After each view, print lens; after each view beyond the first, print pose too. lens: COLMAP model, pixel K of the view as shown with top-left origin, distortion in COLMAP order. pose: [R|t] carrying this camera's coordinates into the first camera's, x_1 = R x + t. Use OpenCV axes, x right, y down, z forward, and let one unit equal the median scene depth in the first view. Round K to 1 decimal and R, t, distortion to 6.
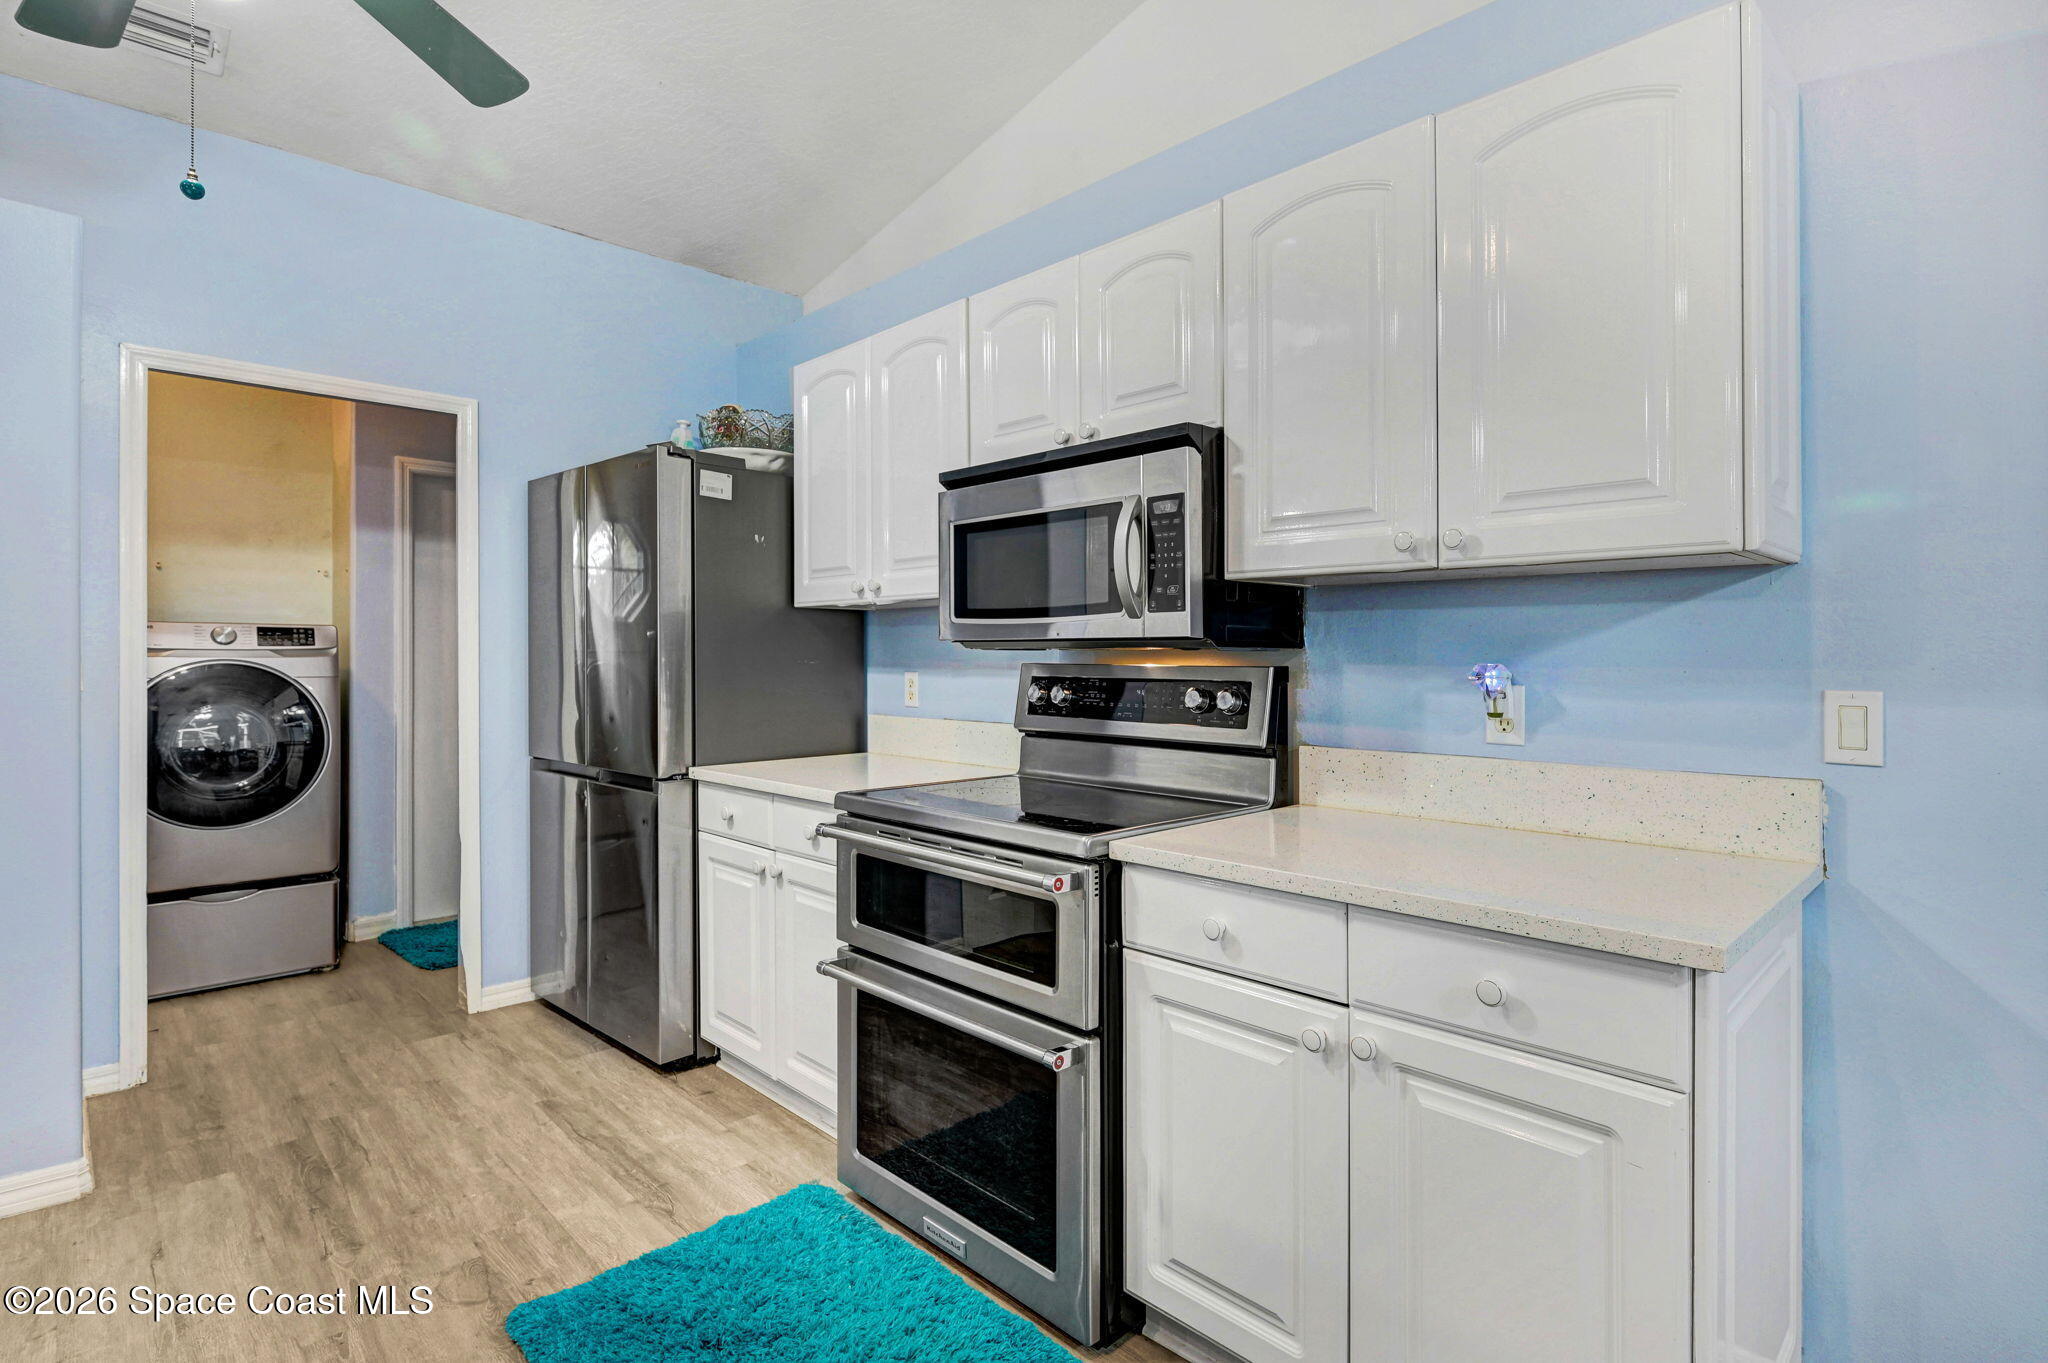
lens RADIAL K [[1022.7, 0, 1036.3], [0, 1022.7, 647.3], [0, 0, 1]] dist [0.009804, 0.000447]
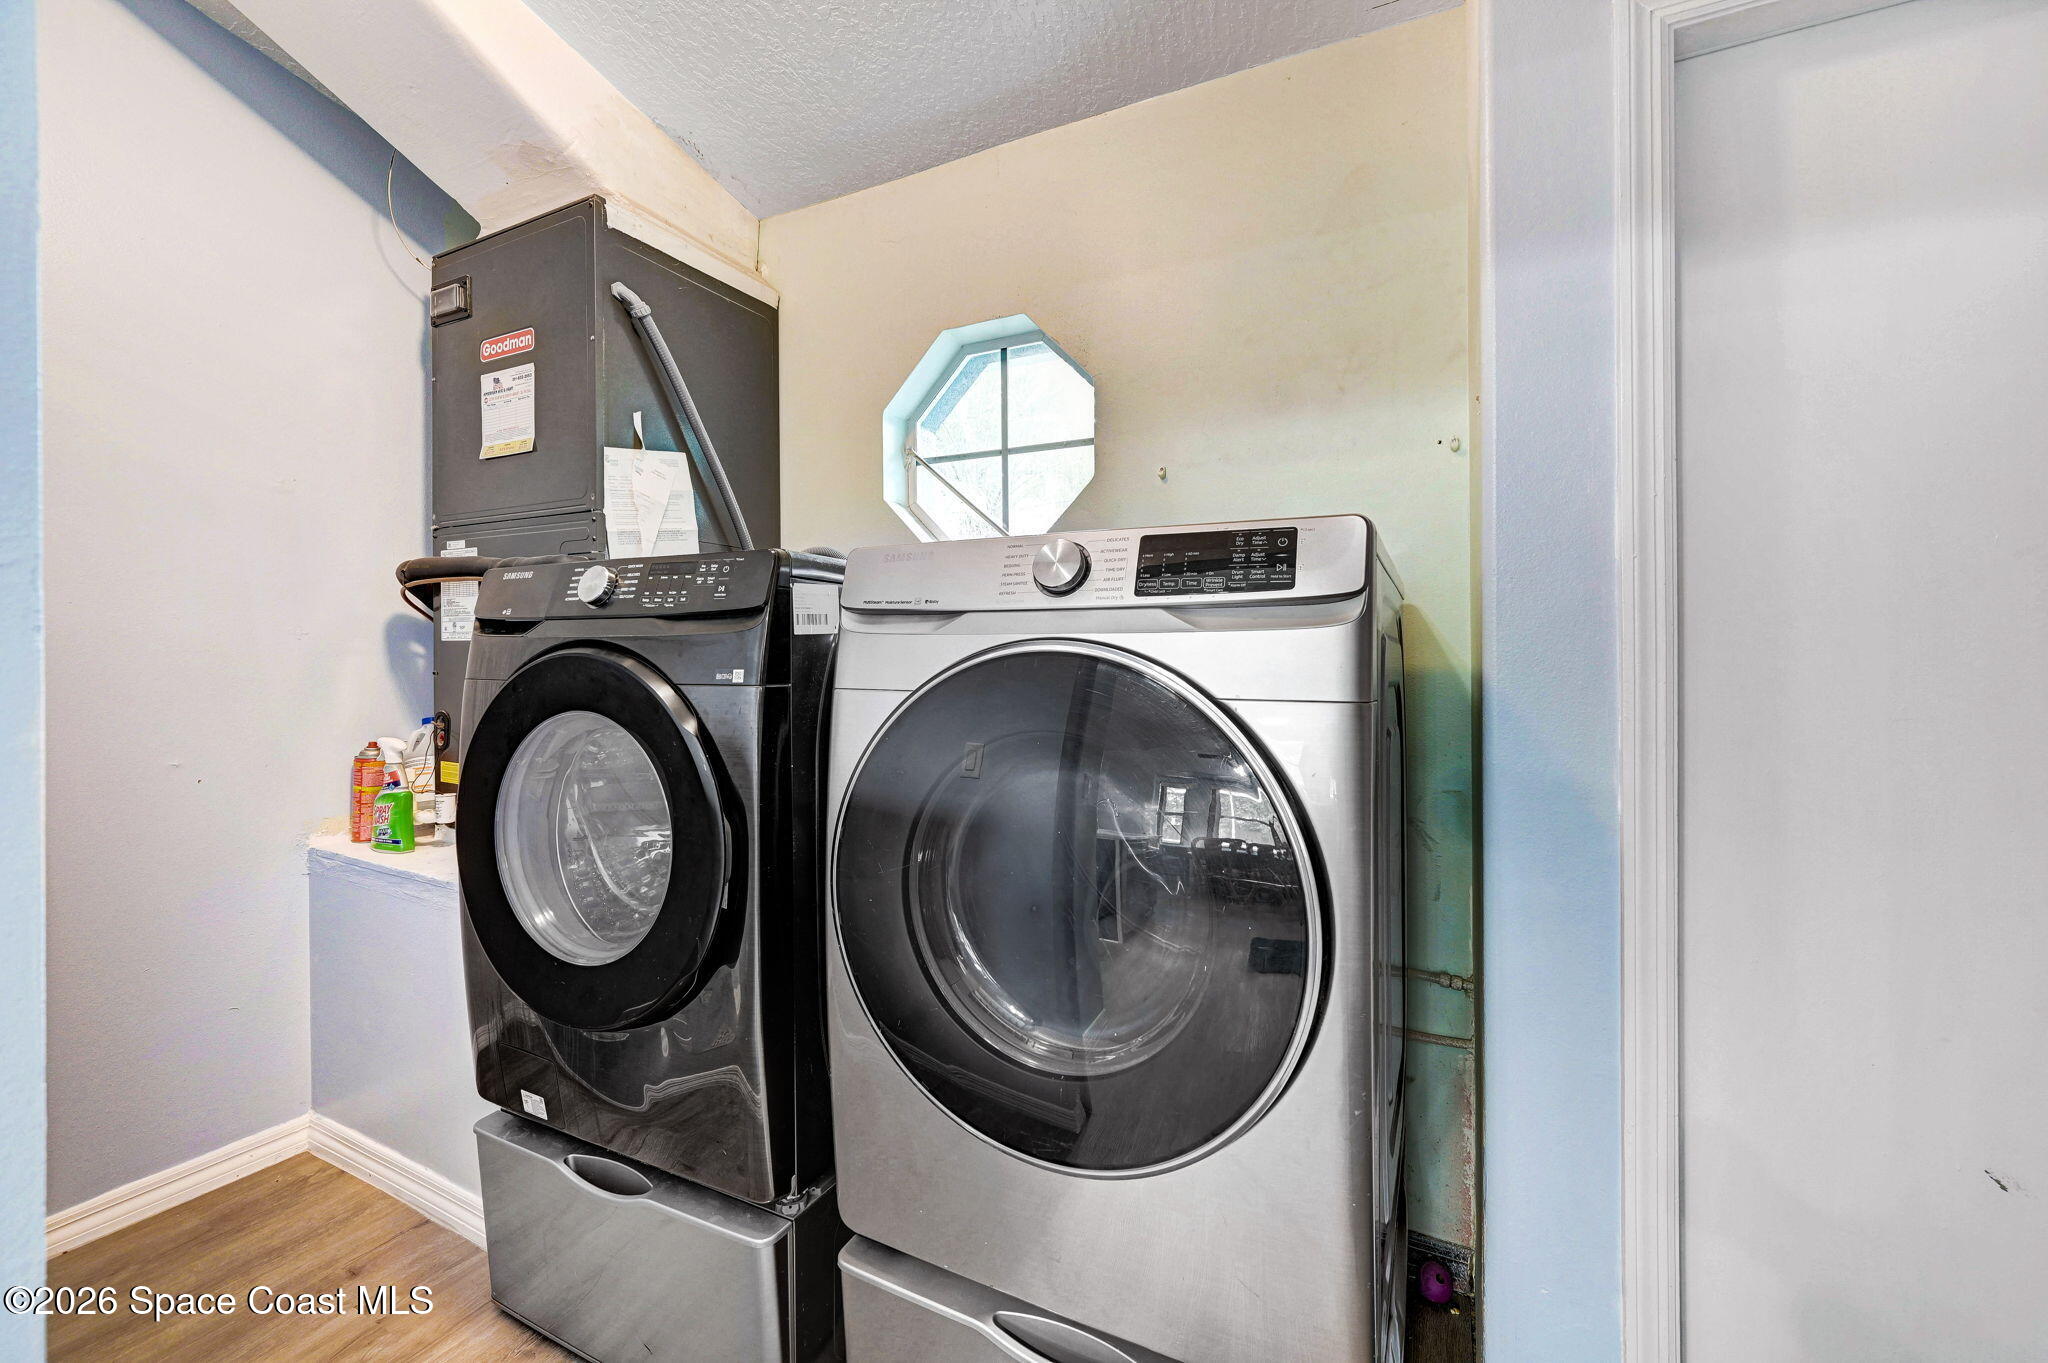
lens RADIAL K [[831.2, 0, 1026.3], [0, 831.2, 668.9], [0, 0, 1]] dist [0.002297, 0.000049]
pose [[0.339263, 0.001909, -0.940690, -0.518879], [0.006882, 0.999966, 0.004511, 0.019228], [0.940666, -0.008005, 0.339239, 0.864516]]
